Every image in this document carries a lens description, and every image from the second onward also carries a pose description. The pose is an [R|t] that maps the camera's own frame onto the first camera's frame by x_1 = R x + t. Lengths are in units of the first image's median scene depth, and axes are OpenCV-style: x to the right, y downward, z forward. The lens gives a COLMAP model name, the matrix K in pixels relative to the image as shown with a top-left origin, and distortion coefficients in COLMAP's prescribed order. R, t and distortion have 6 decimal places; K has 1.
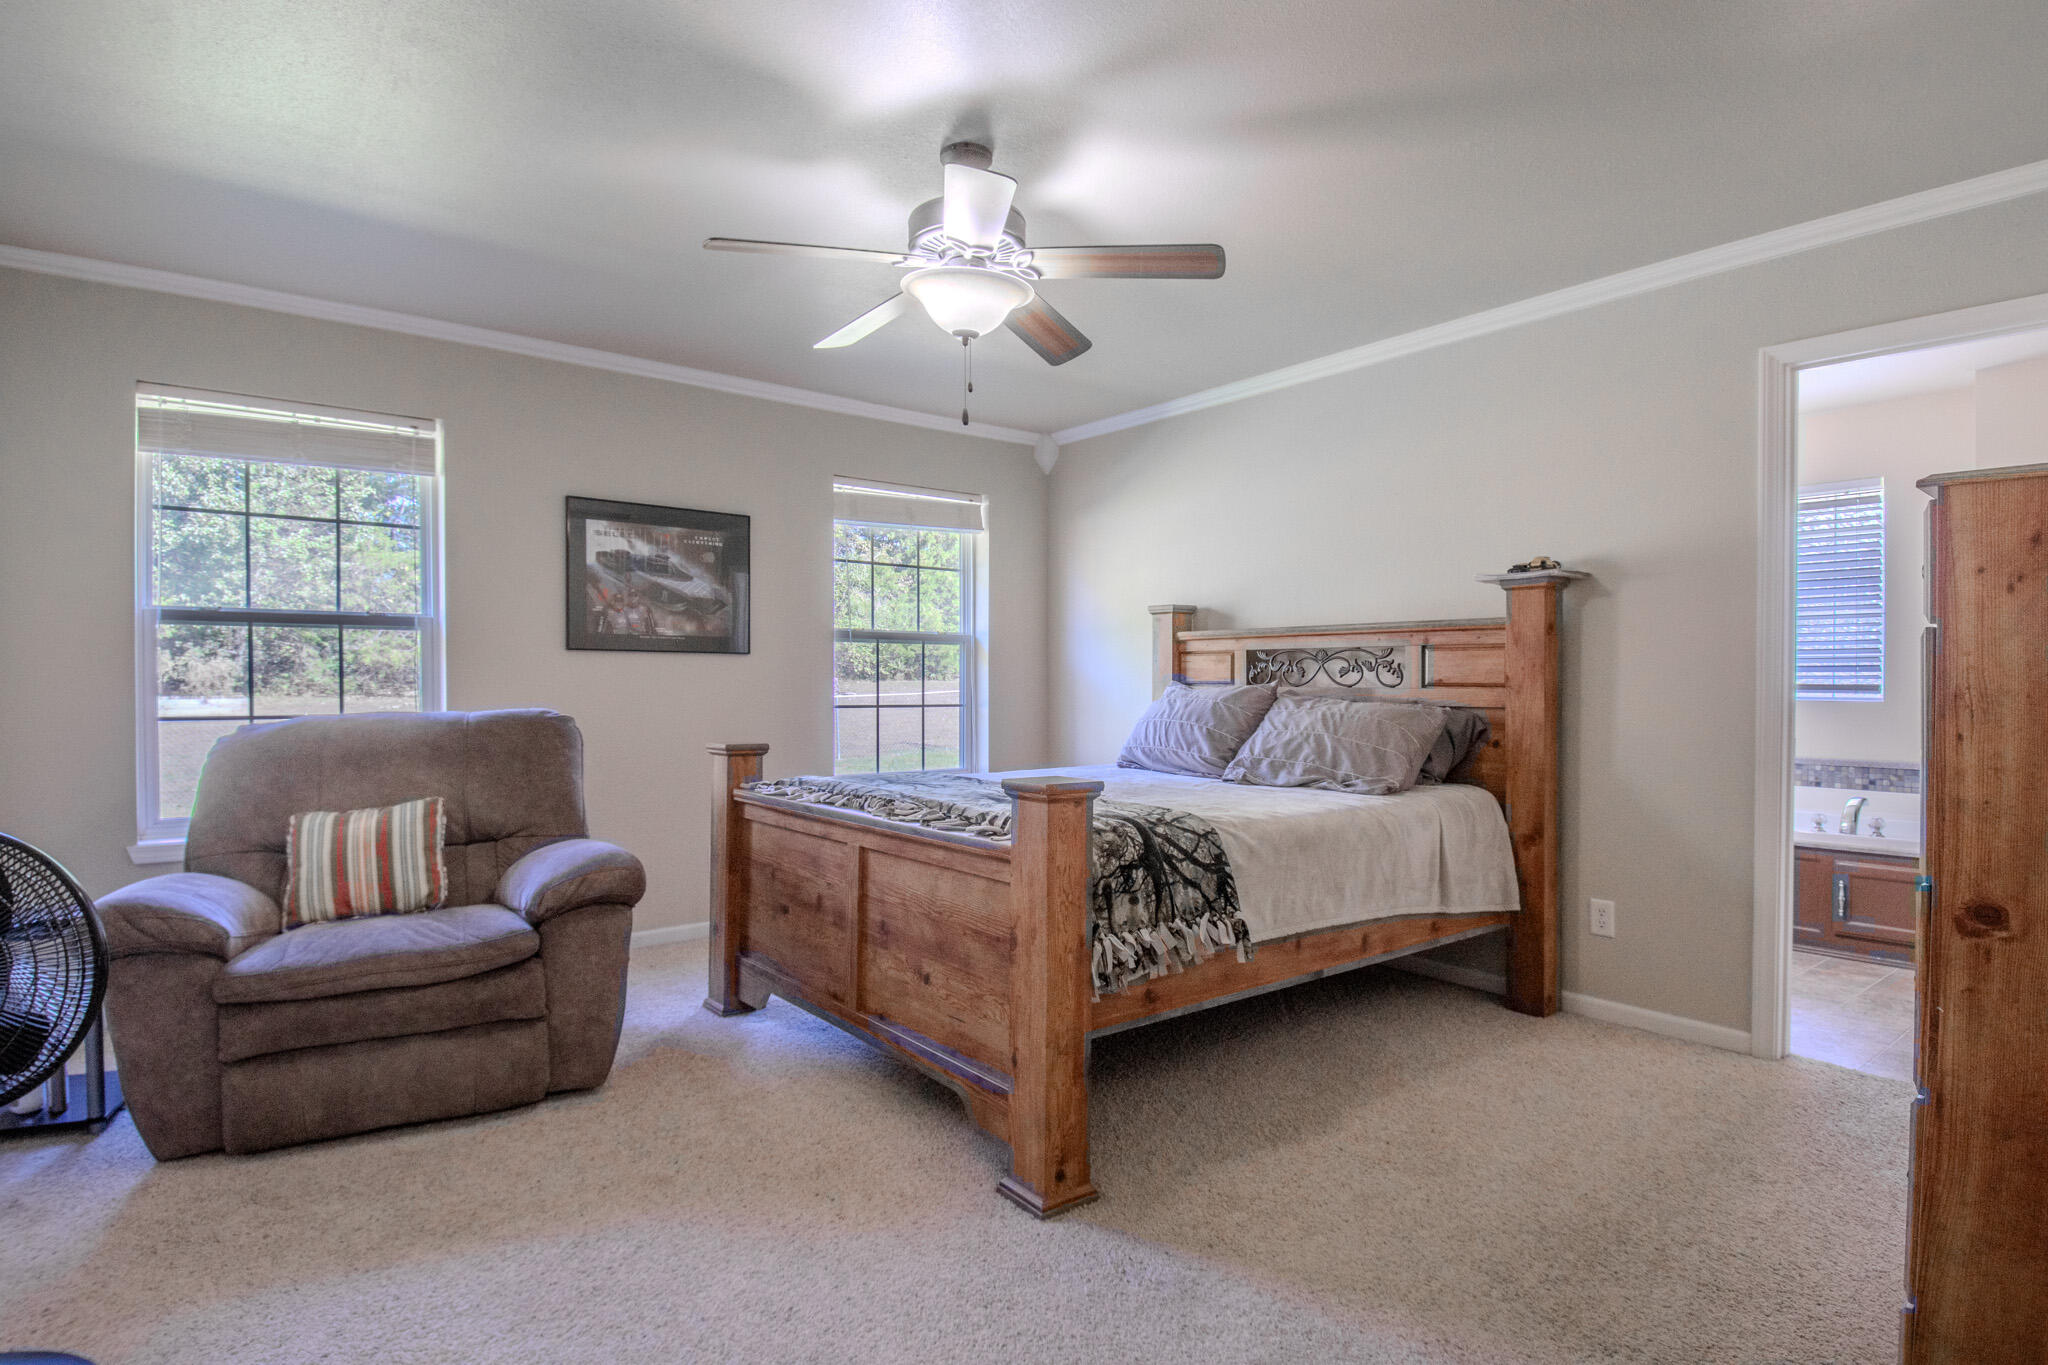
lens RADIAL K [[1062.5, 0, 1021.0], [0, 1062.5, 685.6], [0, 0, 1]] dist [0.025308, -0.040166]
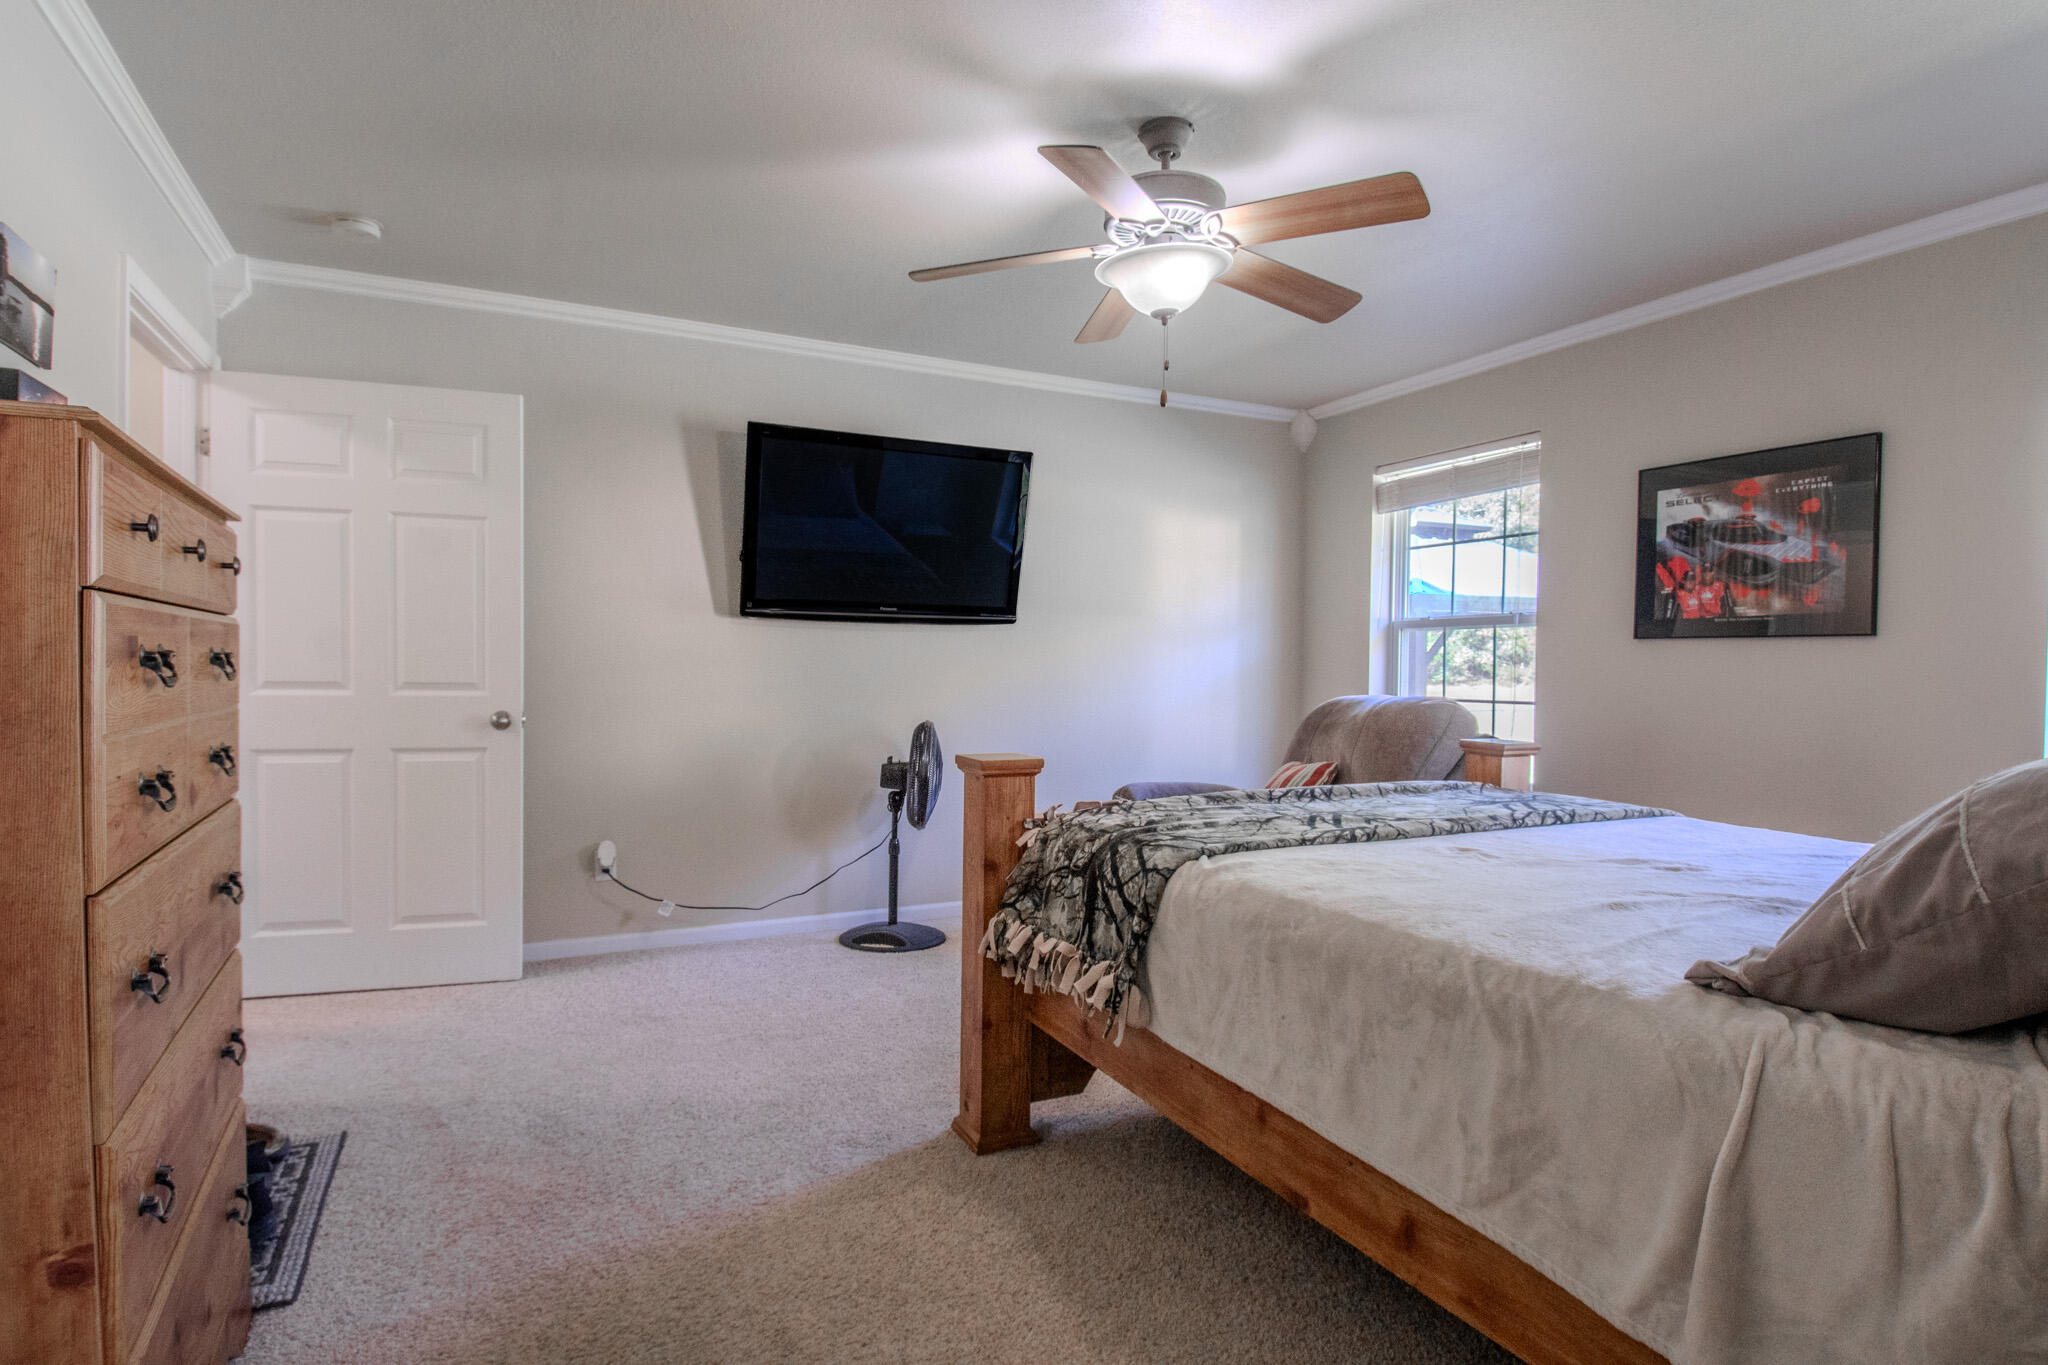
lens RADIAL K [[1062.5, 0, 1017.1], [0, 1062.5, 693.8], [0, 0, 1]] dist [0.025308, -0.040166]
pose [[-0.212975, 0.020579, -0.976841, 0.567968], [-0.015258, 0.999586, 0.024385, -0.000564], [0.976938, 0.020098, -0.212573, 0.655582]]
